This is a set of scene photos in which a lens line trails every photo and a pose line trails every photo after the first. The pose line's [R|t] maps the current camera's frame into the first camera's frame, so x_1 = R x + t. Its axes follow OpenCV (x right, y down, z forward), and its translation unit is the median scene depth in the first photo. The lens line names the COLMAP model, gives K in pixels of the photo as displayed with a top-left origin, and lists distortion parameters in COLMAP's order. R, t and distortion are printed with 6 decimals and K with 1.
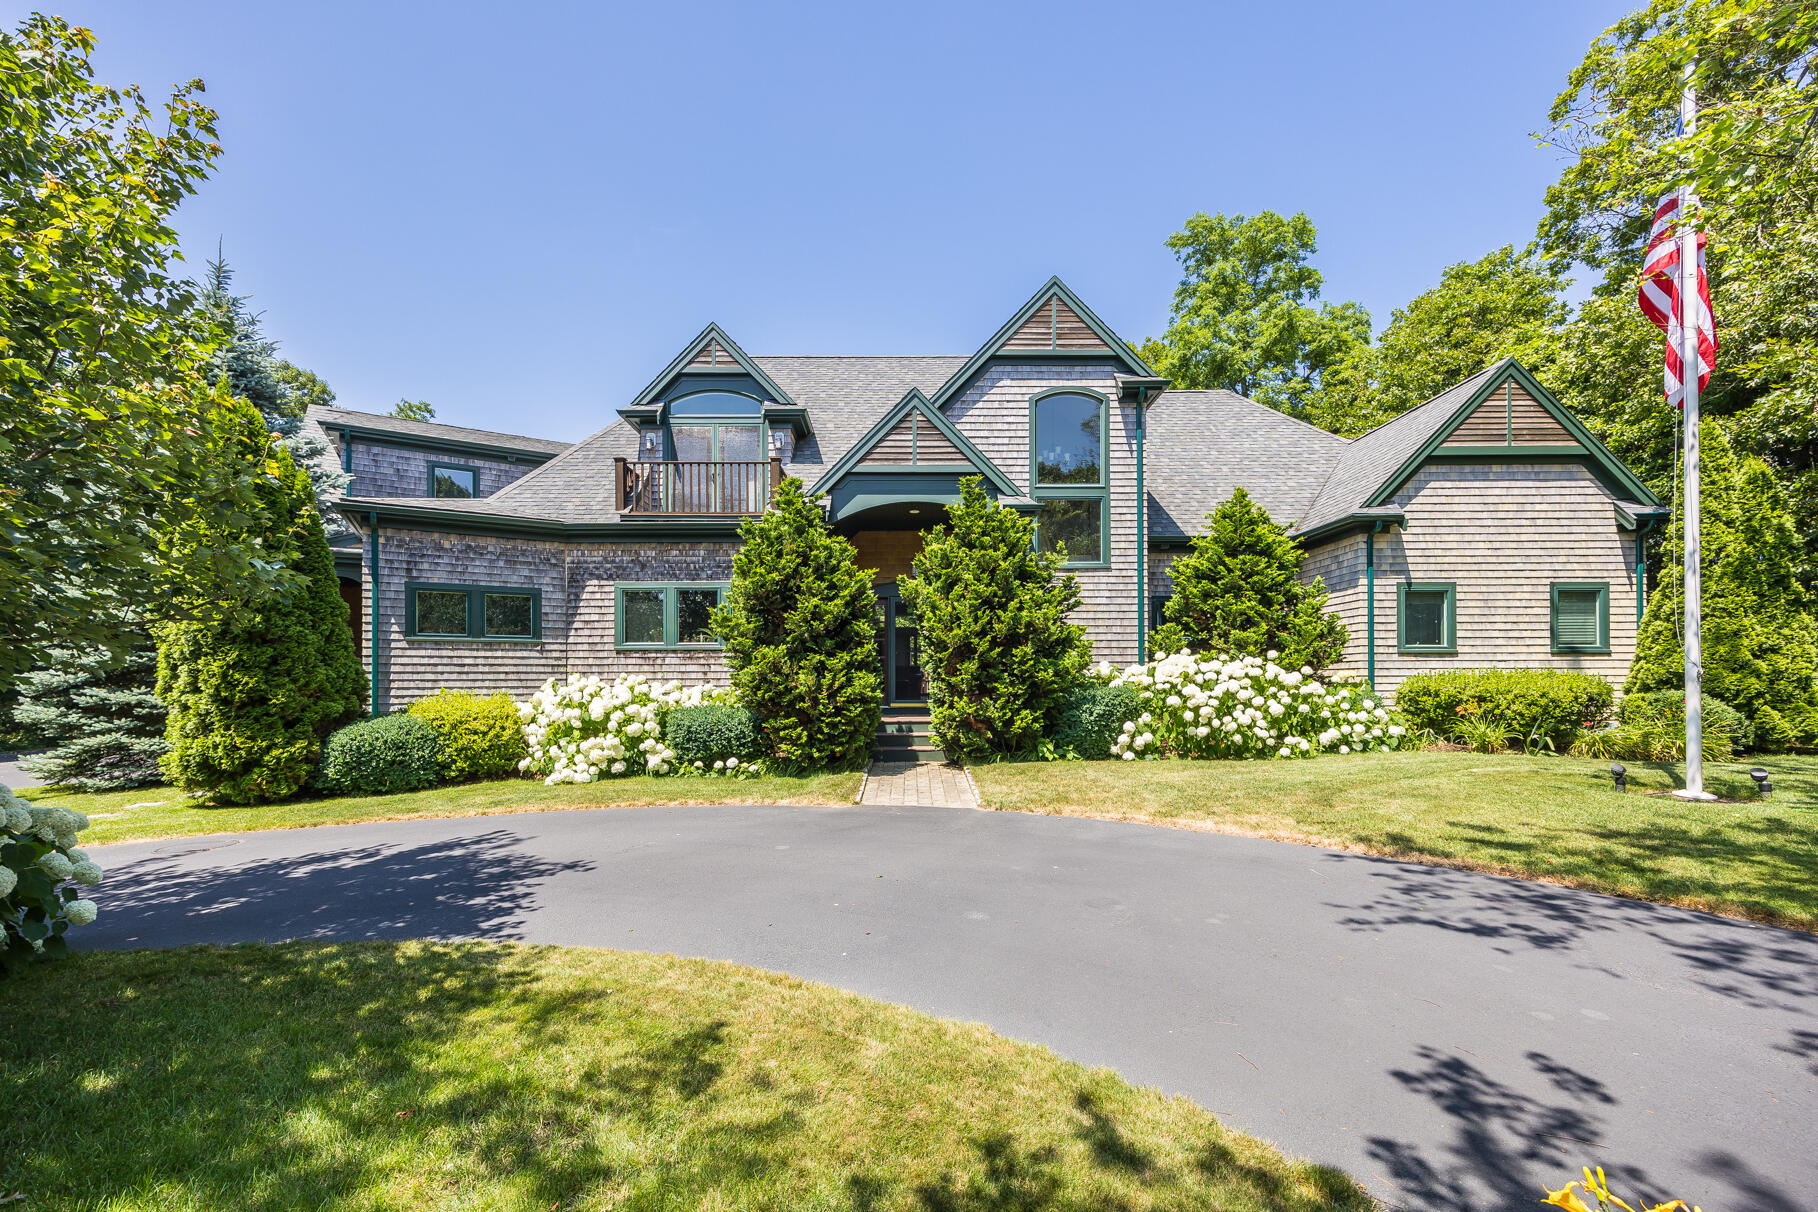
lens RADIAL K [[734.8, 0, 902.1], [0, 734.8, 647.8], [0, 0, 1]] dist [0.000710, 0.000006]
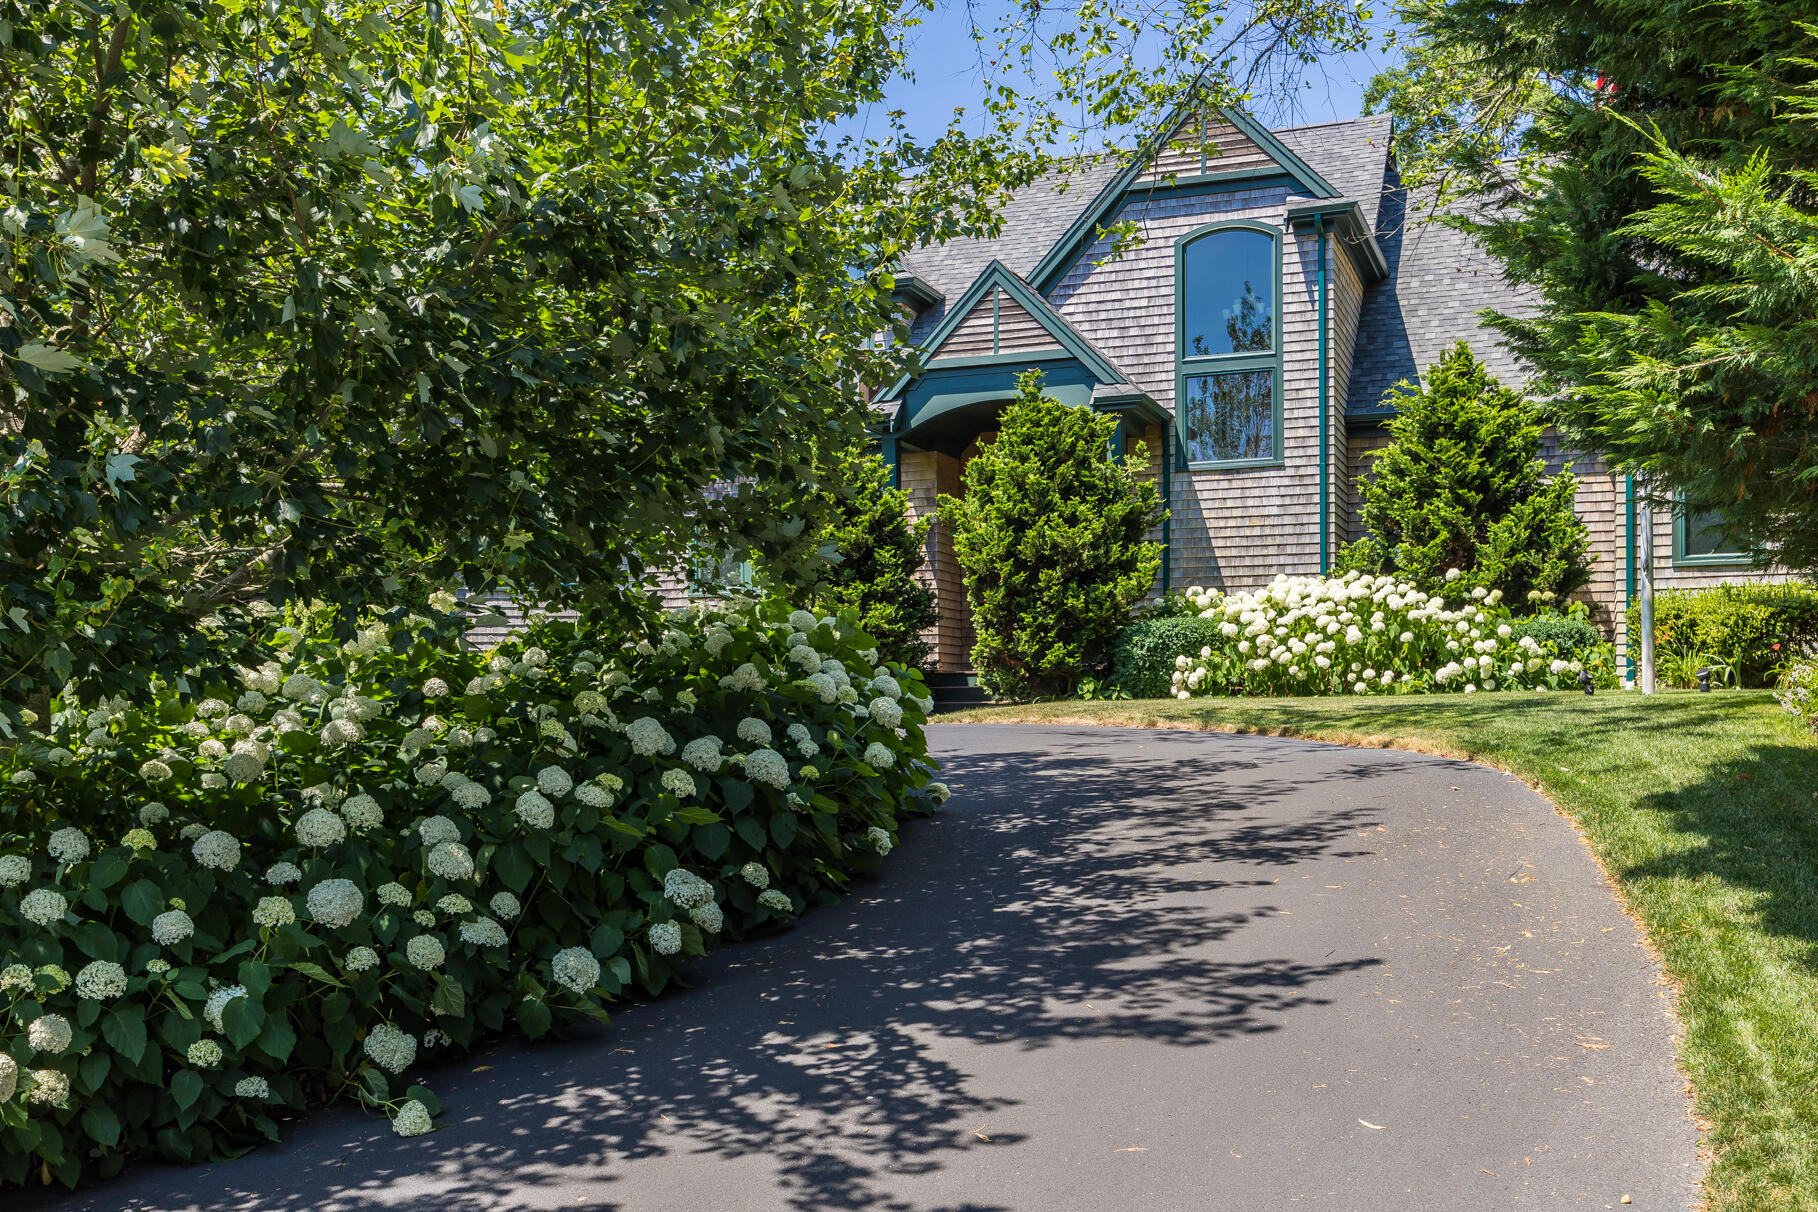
lens RADIAL K [[1834.1, 0, 908.8], [0, 1834.1, 609.5], [0, 0, 1]] dist [0.010285, 0.000000]
pose [[0.923160, -0.024935, -0.383606, 0.635138], [0.017463, 0.999584, -0.022949, 0.069577], [0.384019, 0.014487, 0.923212, -0.818464]]
